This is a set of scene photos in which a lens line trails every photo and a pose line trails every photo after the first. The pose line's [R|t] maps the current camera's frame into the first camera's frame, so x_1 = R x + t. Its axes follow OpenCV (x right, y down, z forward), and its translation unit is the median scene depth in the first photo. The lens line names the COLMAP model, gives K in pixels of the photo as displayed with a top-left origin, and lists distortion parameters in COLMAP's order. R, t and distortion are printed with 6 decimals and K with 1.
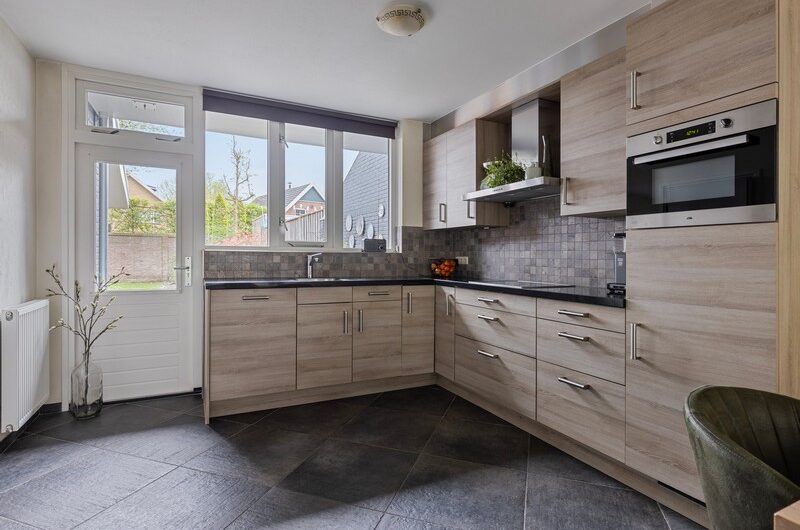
lens RADIAL K [[425.5, 0, 400.0], [0, 425.5, 265.0], [0, 0, 1]] dist [0.001038, 0.000077]
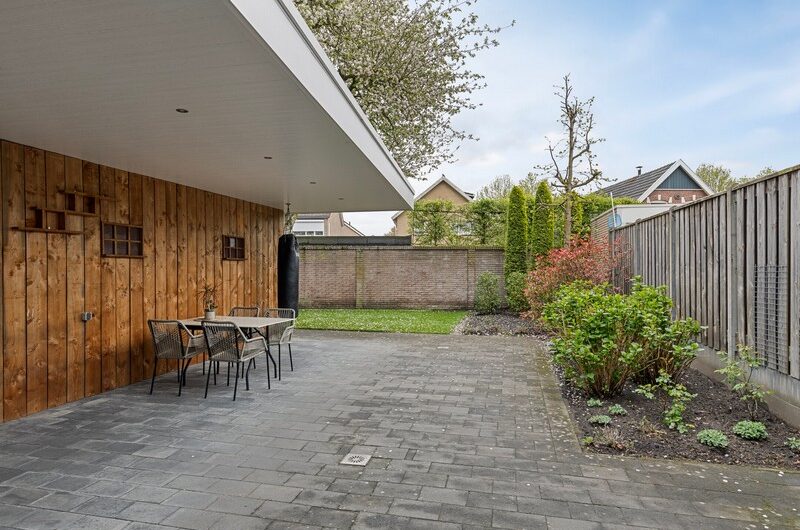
lens RADIAL K [[475.7, 0, 400.0], [0, 475.7, 265.0], [0, 0, 1]] dist [0.000375, -0.000097]
pose [[0.770967, -0.007292, -0.636834, -0.139750], [-0.010335, 0.999660, -0.023958, -0.021210], [0.636792, 0.025053, 0.770629, 0.327039]]
